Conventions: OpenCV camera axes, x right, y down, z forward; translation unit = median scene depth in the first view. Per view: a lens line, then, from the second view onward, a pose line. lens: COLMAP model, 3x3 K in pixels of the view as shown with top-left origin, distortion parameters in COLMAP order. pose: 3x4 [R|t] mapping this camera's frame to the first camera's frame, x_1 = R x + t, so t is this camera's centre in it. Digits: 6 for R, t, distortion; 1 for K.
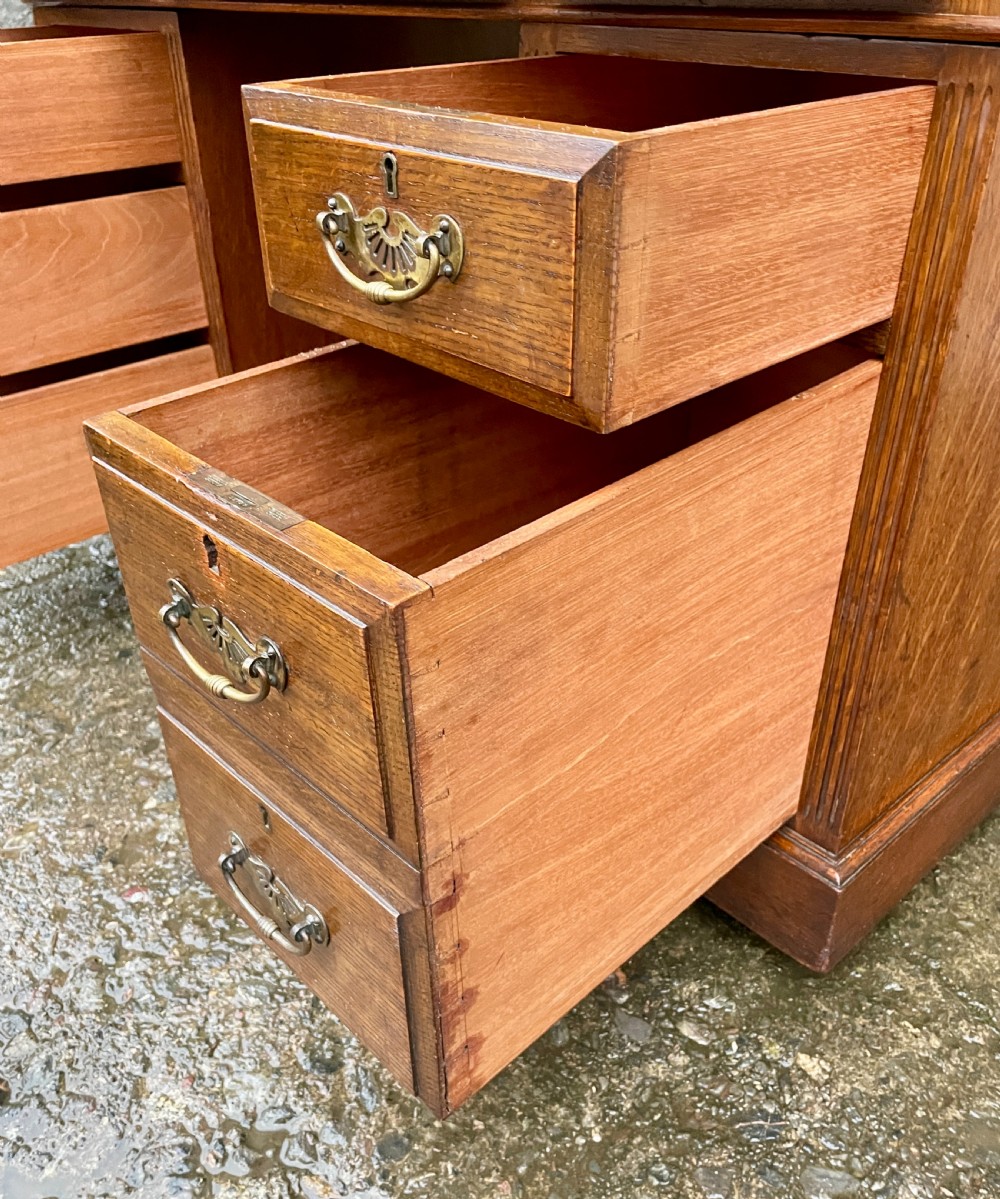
lens RADIAL K [[1049.9, 0, 504.3], [0, 1049.9, 610.6], [0, 0, 1]] dist [0.047125, 0.000829]
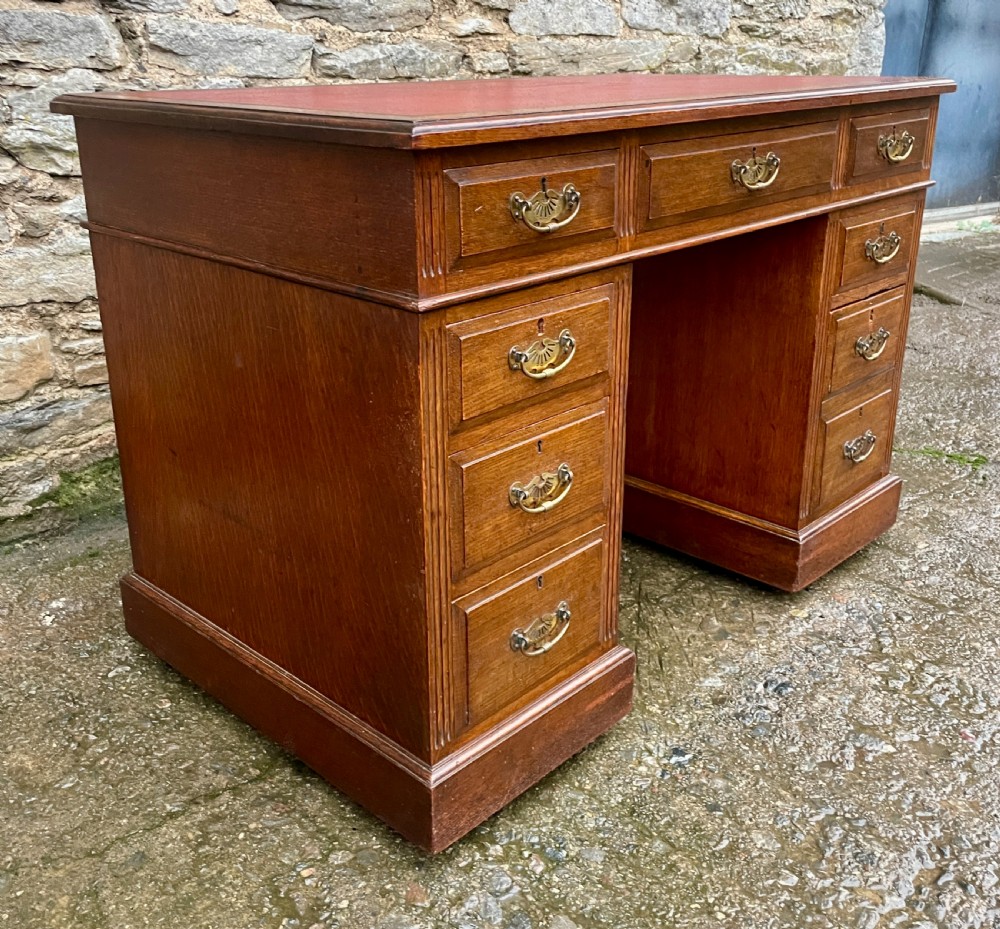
lens RADIAL K [[1054.0, 0, 513.3], [0, 1054.0, 424.5], [0, 0, 1]] dist [0.045556, 0.000000]
pose [[-0.061798, -0.339586, 0.938543, -1.699282], [0.520897, 0.791146, 0.320553, -0.986265], [-0.851380, 0.508694, 0.127998, 1.194865]]
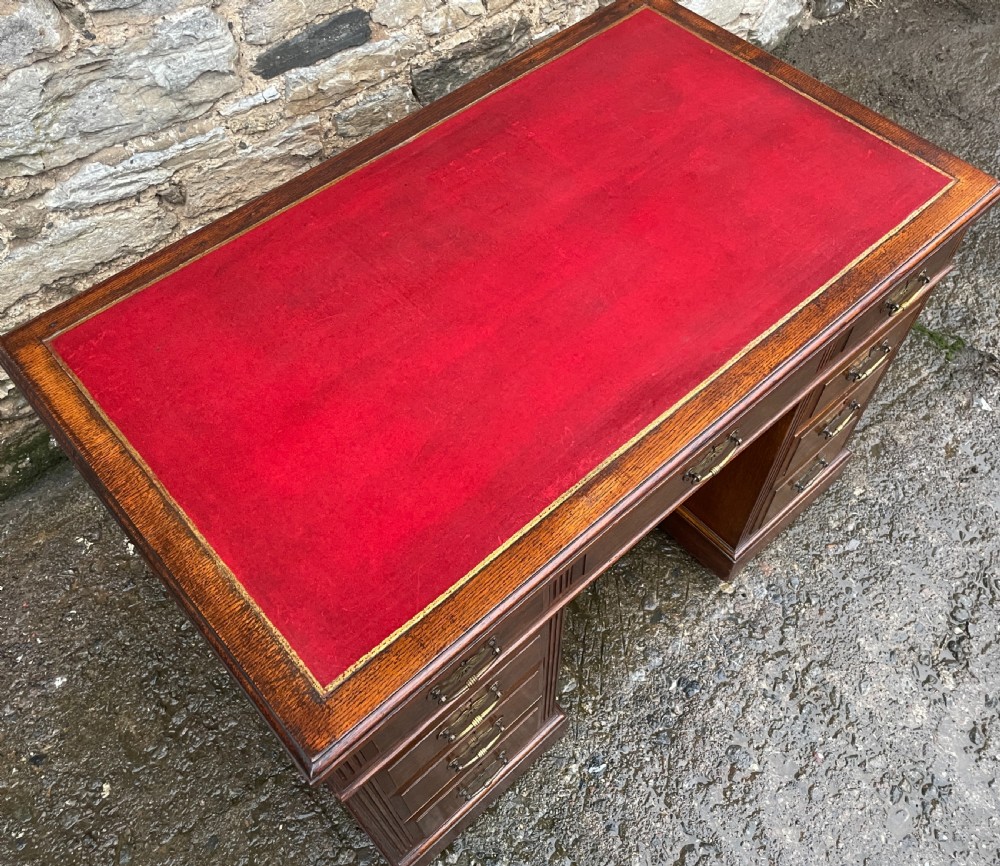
lens RADIAL K [[870.8, 0, 519.8], [0, 870.8, 434.7], [0, 0, 1]] dist [0.087466, -0.117261]
pose [[0.021104, -0.833822, 0.551630, -0.825105], [0.525780, 0.478549, 0.703240, -1.621376], [-0.850359, 0.275195, 0.448506, 0.582661]]
